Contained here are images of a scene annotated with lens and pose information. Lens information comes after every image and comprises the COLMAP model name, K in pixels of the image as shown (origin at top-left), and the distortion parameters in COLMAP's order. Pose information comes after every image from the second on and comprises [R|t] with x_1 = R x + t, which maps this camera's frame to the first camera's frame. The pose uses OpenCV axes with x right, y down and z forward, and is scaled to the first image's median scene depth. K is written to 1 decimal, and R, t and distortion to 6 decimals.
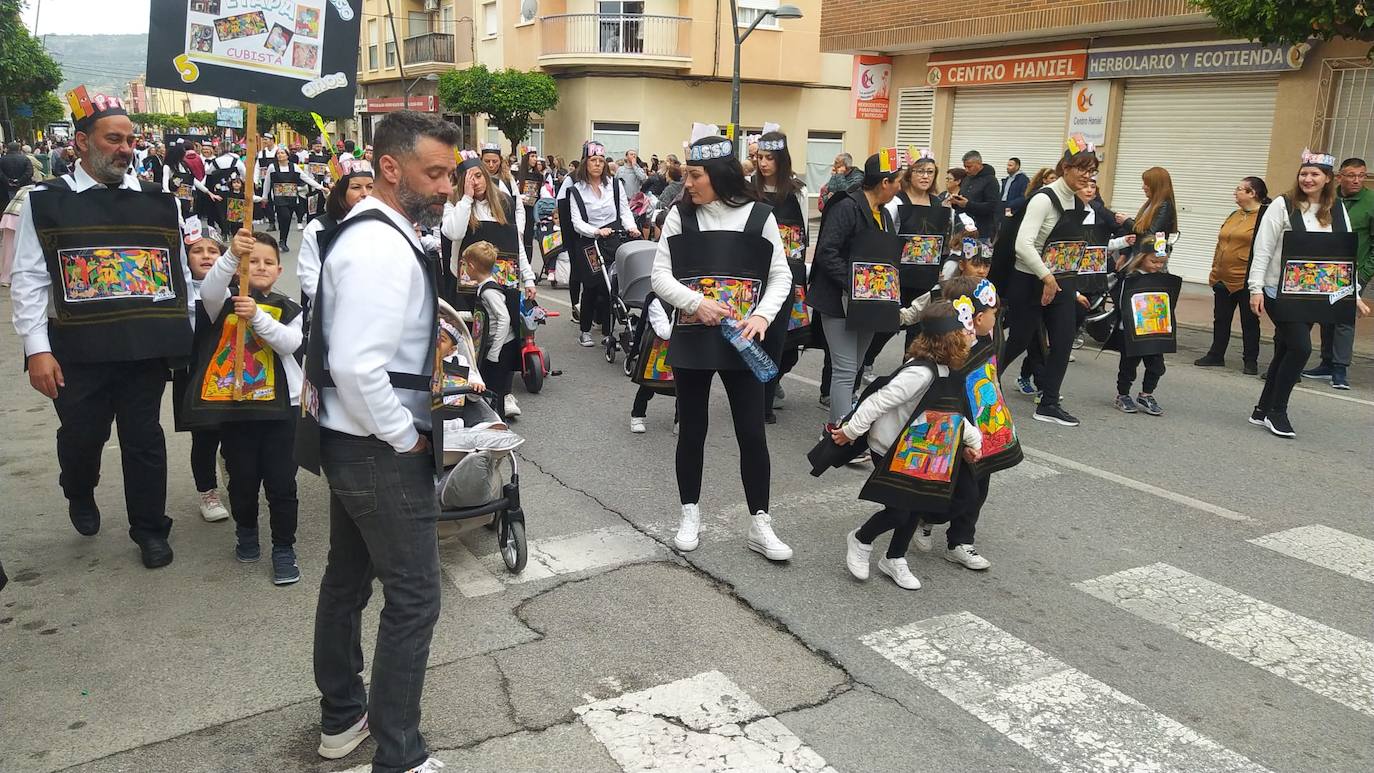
lens RADIAL K [[1064.5, 0, 690.7], [0, 1064.5, 382.3], [0, 0, 1]] dist [0.126442, -0.214664]
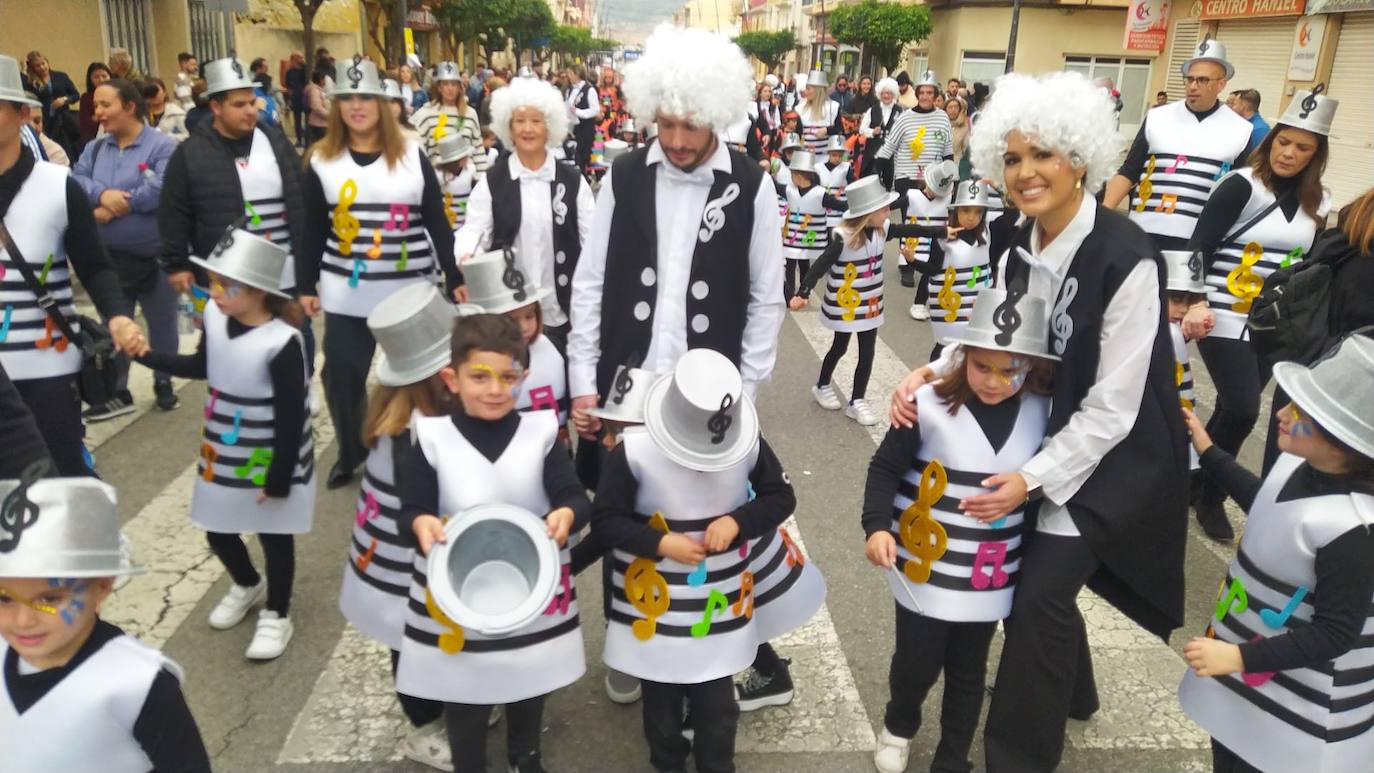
lens RADIAL K [[1059.0, 0, 687.0], [0, 1059.0, 386.5], [0, 0, 1]] dist [0.105620, -0.150783]
pose [[0.894651, 0.138525, -0.424748, 0.314986], [-0.109378, 0.989697, 0.092392, 0.036234], [0.433170, -0.036201, 0.900585, -0.175191]]
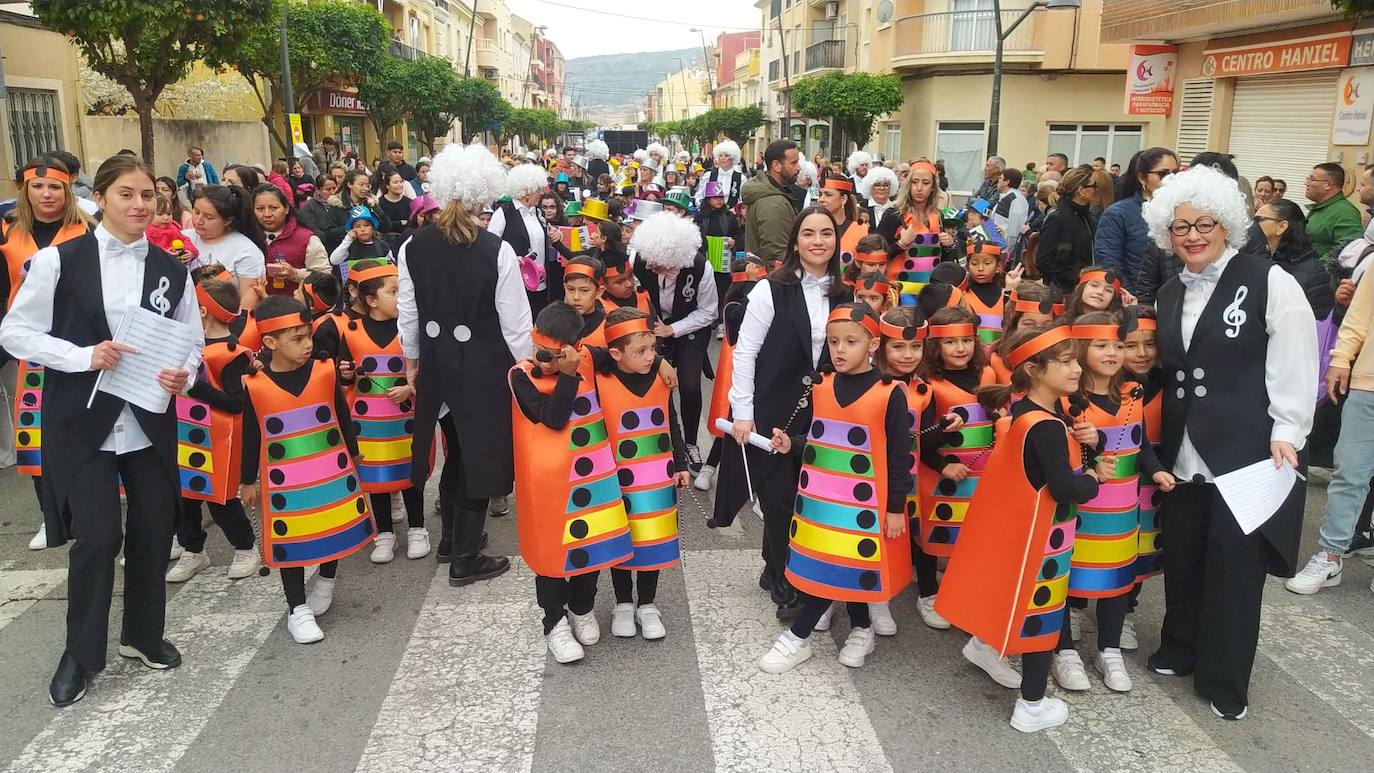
lens RADIAL K [[1074.5, 0, 686.7], [0, 1074.5, 375.6], [0, 0, 1]] dist [0.087096, -0.136247]
pose [[0.903177, 0.075868, -0.422511, 0.266795], [-0.078307, 0.996862, 0.011609, -0.009002], [0.422065, 0.022600, 0.906284, 0.018840]]
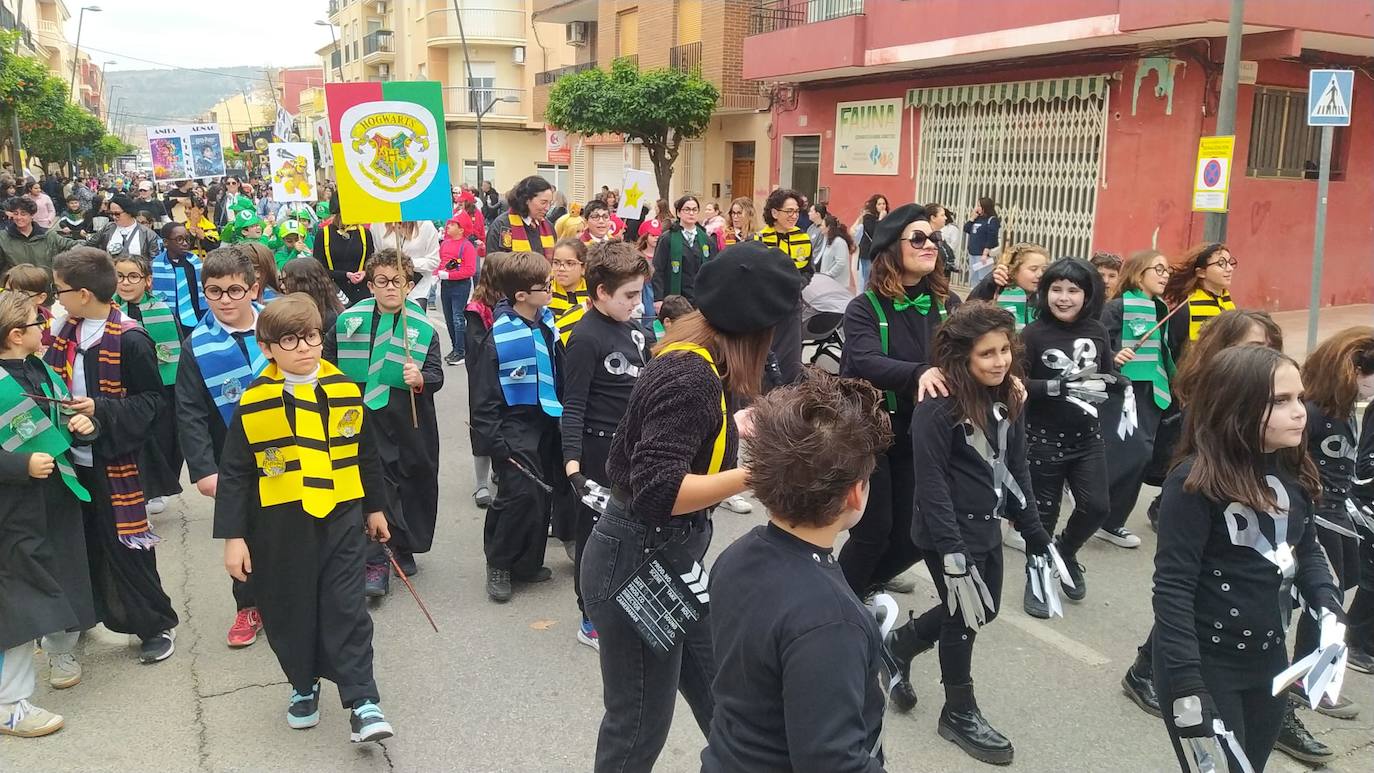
lens RADIAL K [[1064.5, 0, 690.7], [0, 1064.5, 382.3], [0, 0, 1]] dist [0.126442, -0.214664]
pose [[0.998510, 0.008299, -0.053940, 0.567628], [-0.009663, 0.999639, -0.025067, 0.171050], [0.053713, 0.025551, 0.998229, -0.800361]]
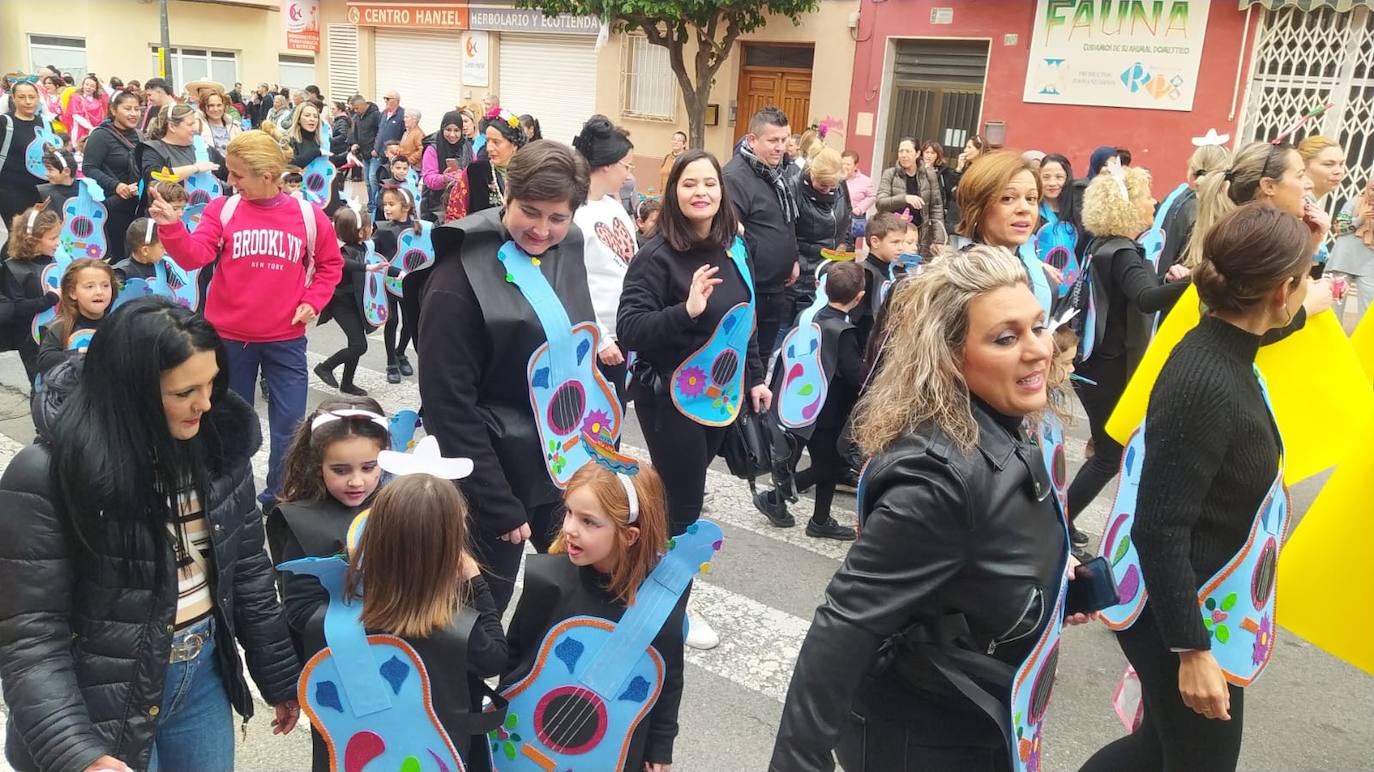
lens RADIAL K [[1064.5, 0, 690.7], [0, 1064.5, 381.8], [0, 0, 1]] dist [0.126442, -0.214664]
pose [[0.916537, -0.075457, 0.392768, 0.086280], [0.050080, 0.995964, 0.074476, 0.032926], [-0.396802, -0.048590, 0.916617, -0.213059]]
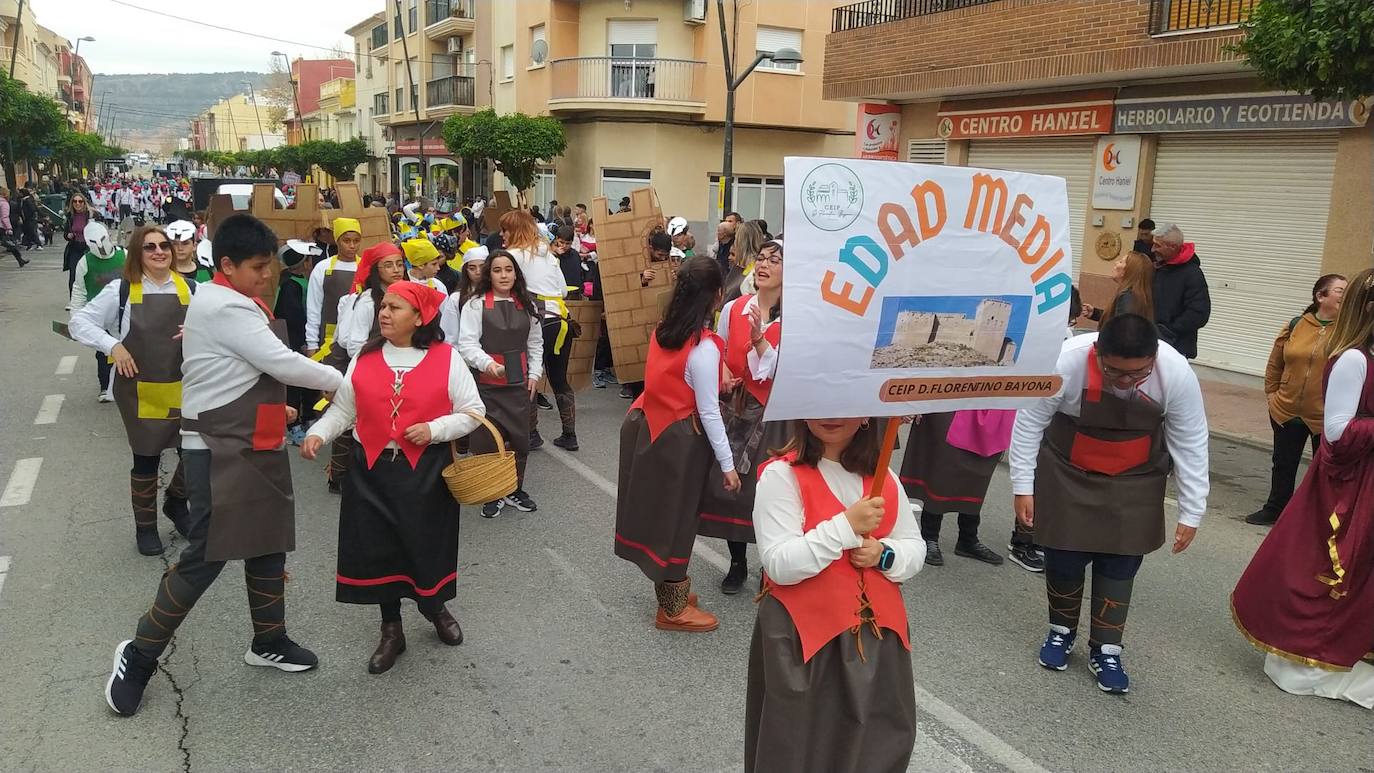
lens RADIAL K [[1064.5, 0, 690.7], [0, 1064.5, 382.3], [0, 0, 1]] dist [0.126442, -0.214664]
pose [[0.998733, 0.018273, -0.046887, 0.068318], [-0.019922, 0.999191, -0.034937, -0.041582], [0.046211, 0.035826, 0.998289, 0.117969]]
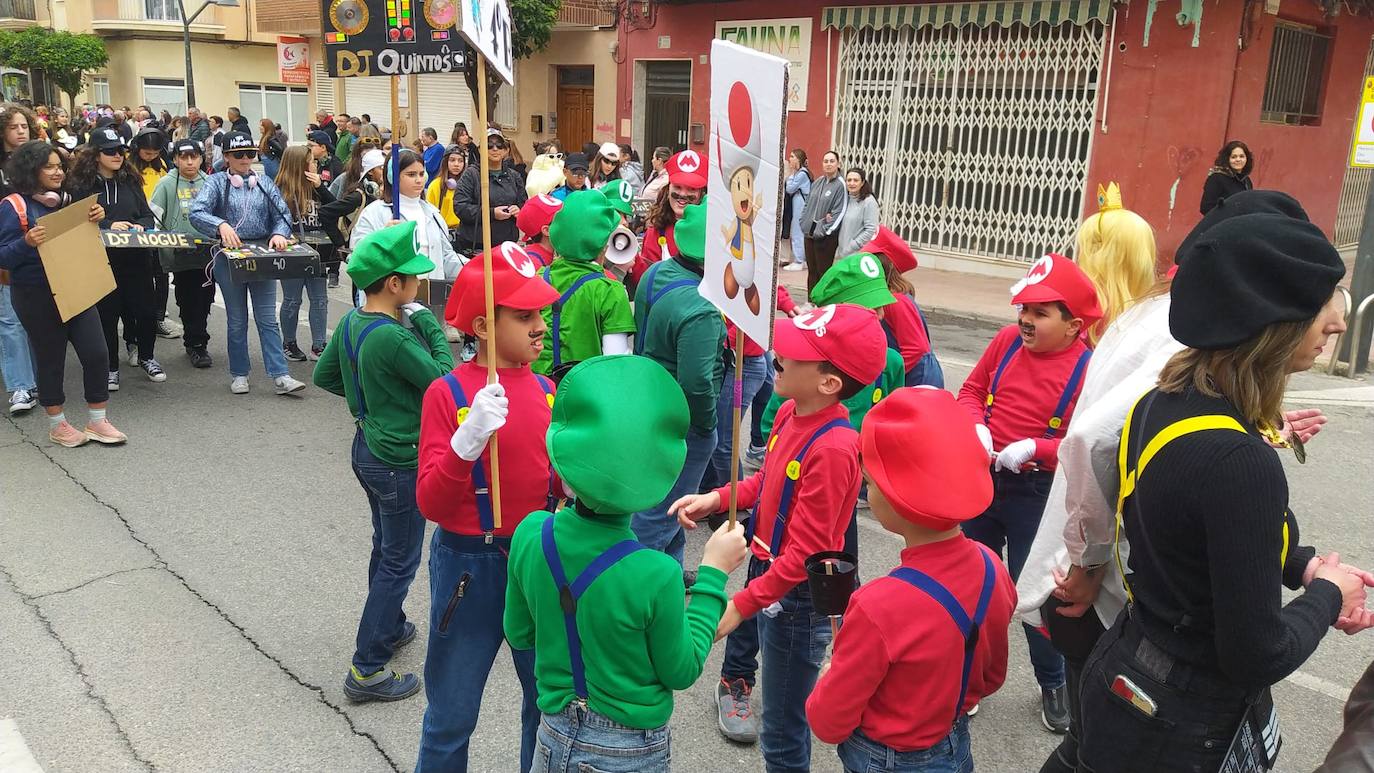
lens RADIAL K [[1064.5, 0, 690.7], [0, 1064.5, 382.3], [0, 0, 1]] dist [0.126442, -0.214664]
pose [[0.971415, -0.047955, 0.232493, 0.384711], [0.038963, 0.998310, 0.043122, 0.117307], [-0.234168, -0.032831, 0.971642, -0.575160]]
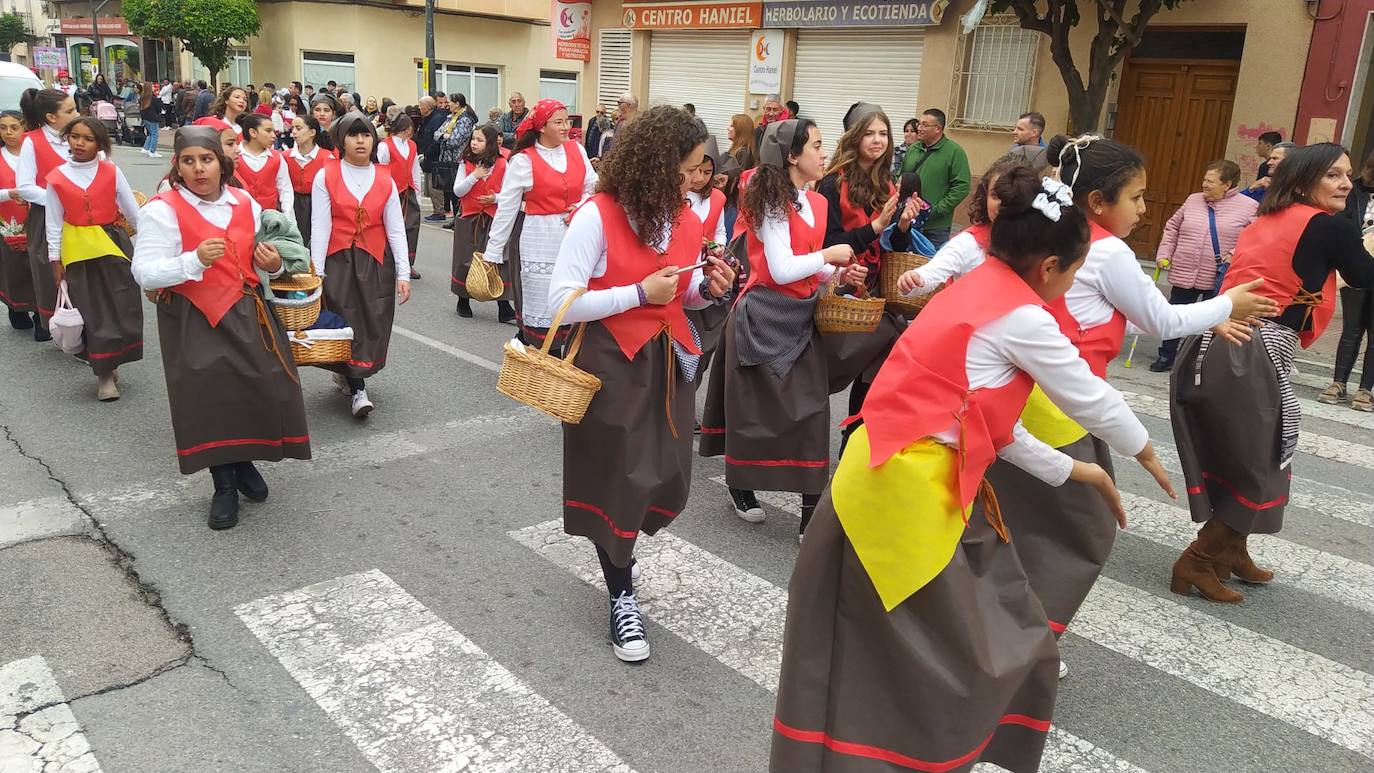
lens RADIAL K [[1061.4, 0, 687.0], [0, 1061.4, 386.5], [0, 0, 1]] dist [0.123765, -0.197850]
pose [[0.979845, -0.027824, 0.197812, 0.081963], [0.016704, 0.998196, 0.057663, -0.000846], [-0.199059, -0.053196, 0.978543, 0.000526]]
